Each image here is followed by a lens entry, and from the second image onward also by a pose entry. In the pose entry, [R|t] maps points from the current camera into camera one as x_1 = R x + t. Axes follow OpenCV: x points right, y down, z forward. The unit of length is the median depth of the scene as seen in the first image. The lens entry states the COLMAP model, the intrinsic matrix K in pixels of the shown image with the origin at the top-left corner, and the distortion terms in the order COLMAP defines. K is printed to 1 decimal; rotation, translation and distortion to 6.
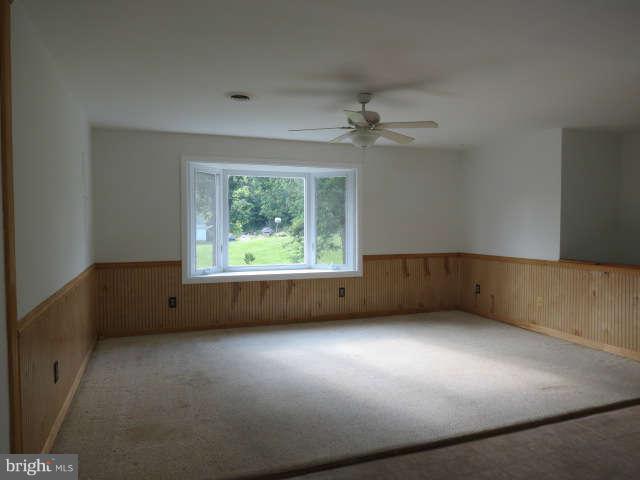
lens RADIAL K [[457.7, 0, 320.0], [0, 457.7, 240.0], [0, 0, 1]] dist [-0.004848, -0.001703]
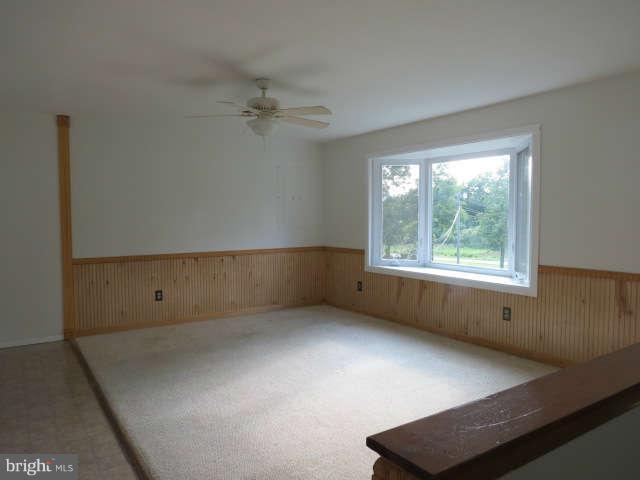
lens RADIAL K [[457.7, 0, 320.0], [0, 457.7, 240.0], [0, 0, 1]] dist [-0.004848, -0.001703]
pose [[0.234528, 0.047230, -0.970961, 0.690269], [-0.035560, 0.998567, 0.039984, -0.017559], [0.971459, 0.025150, 0.235871, 0.584533]]
